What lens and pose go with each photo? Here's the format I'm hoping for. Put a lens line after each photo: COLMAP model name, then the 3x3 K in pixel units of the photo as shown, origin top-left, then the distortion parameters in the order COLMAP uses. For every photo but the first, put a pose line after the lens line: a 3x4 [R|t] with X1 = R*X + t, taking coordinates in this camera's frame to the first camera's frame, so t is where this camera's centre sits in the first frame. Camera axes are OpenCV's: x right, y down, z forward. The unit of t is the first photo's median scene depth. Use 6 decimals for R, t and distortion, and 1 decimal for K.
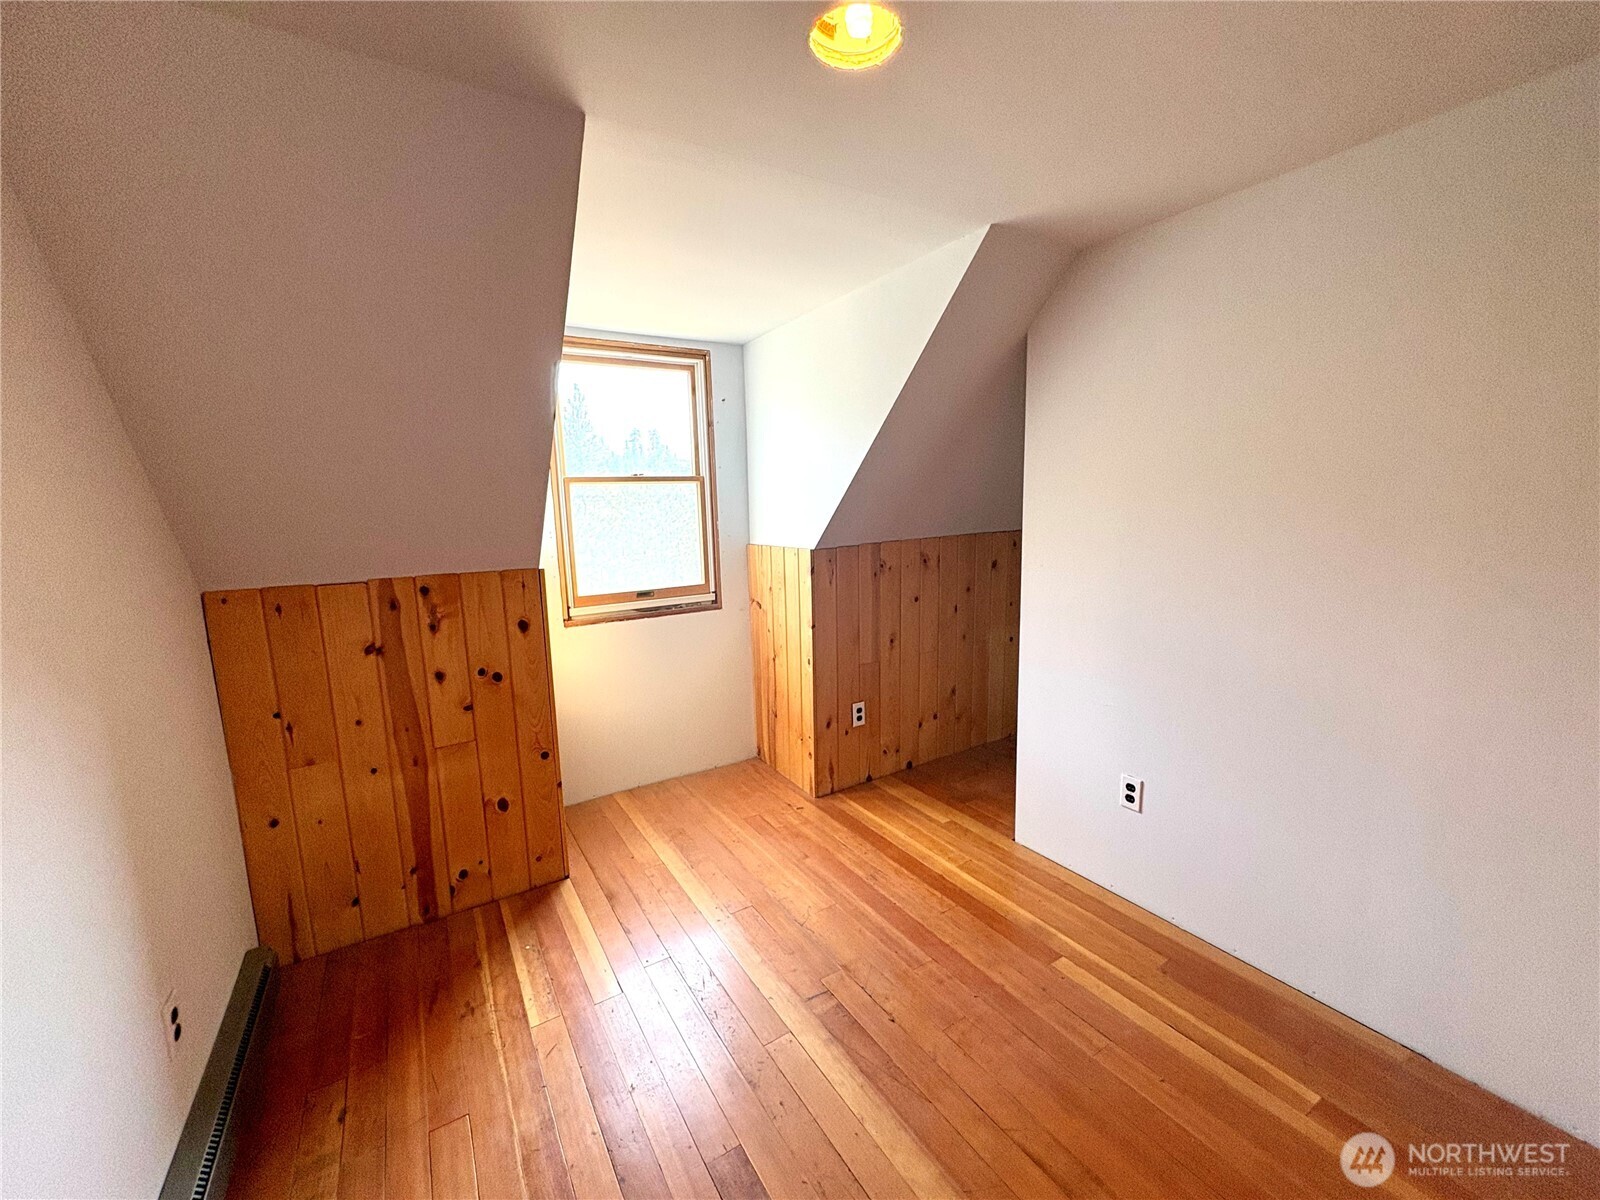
lens RADIAL K [[638.0, 0, 800.0], [0, 638.0, 600.0], [0, 0, 1]] dist [0.000334, 0.000085]
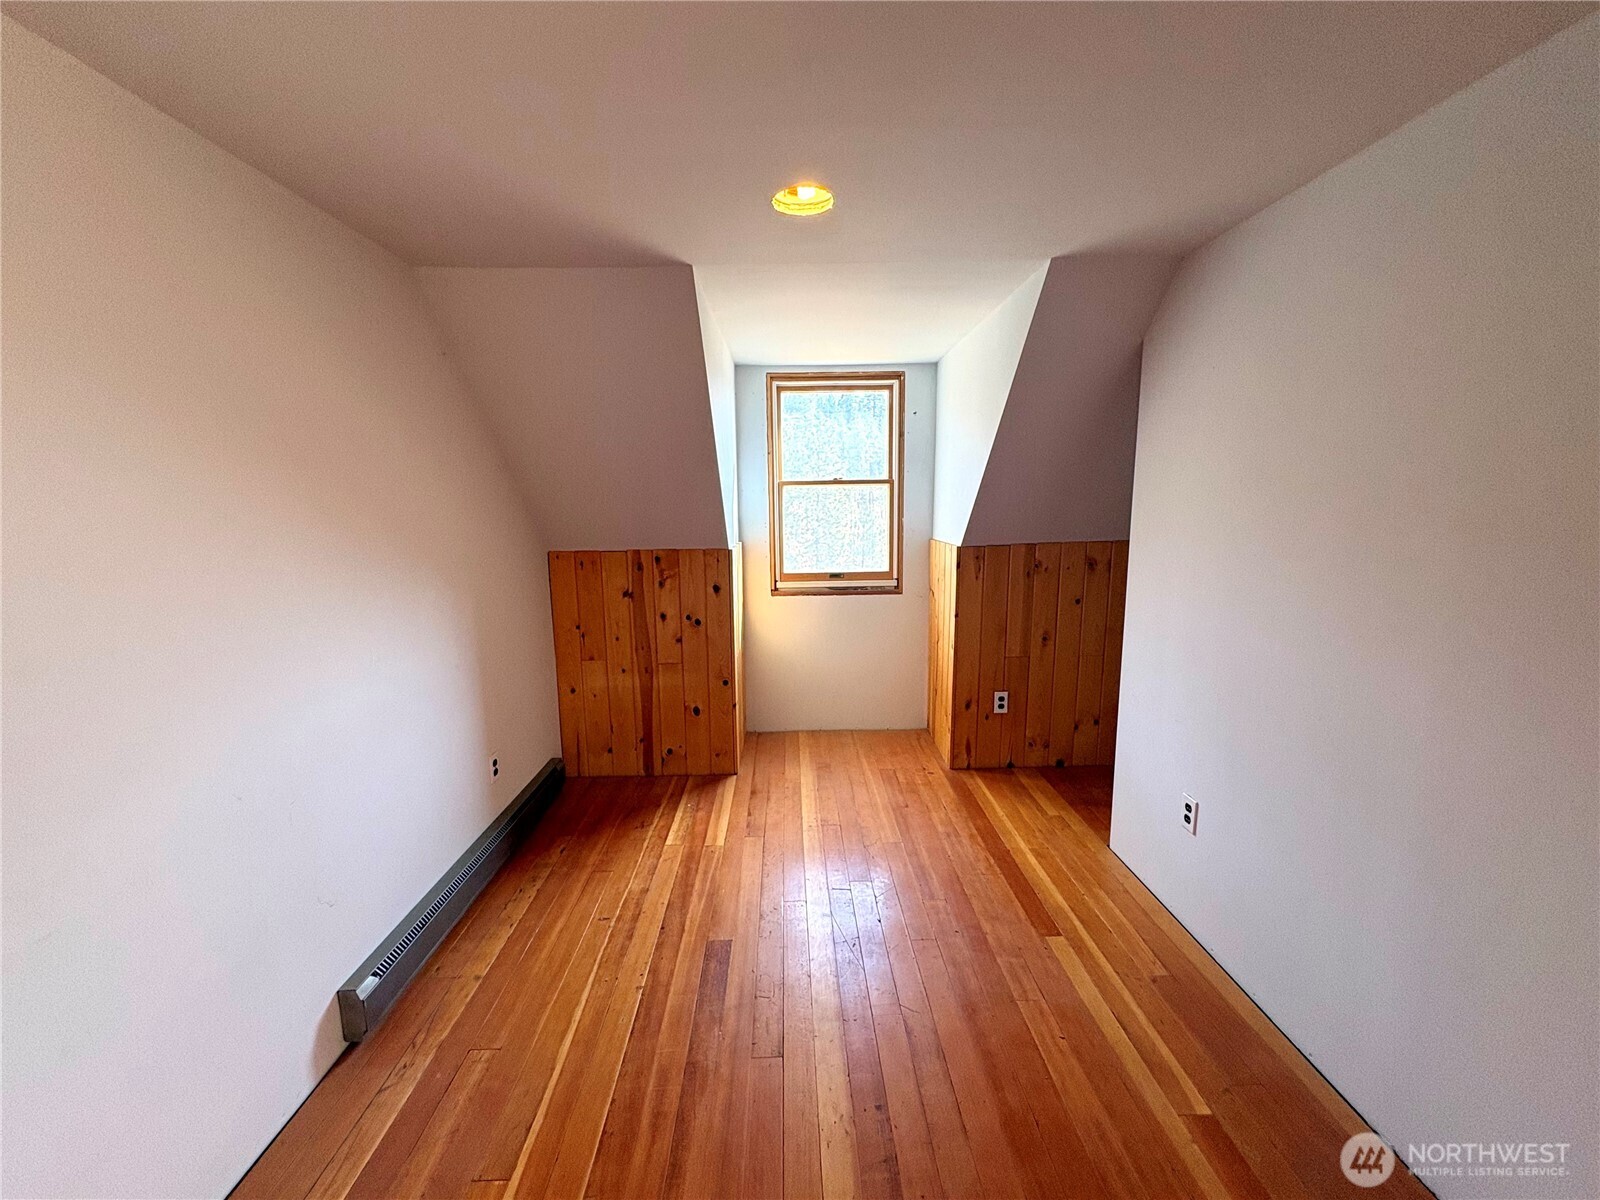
lens RADIAL K [[638.0, 0, 800.0], [0, 638.0, 600.0], [0, 0, 1]] dist [0.000334, 0.000085]
pose [[0.858891, 0.095310, -0.503212, 0.411983], [-0.087503, 0.995393, 0.039178, -0.006254], [0.504628, 0.010383, 0.863274, -0.124300]]
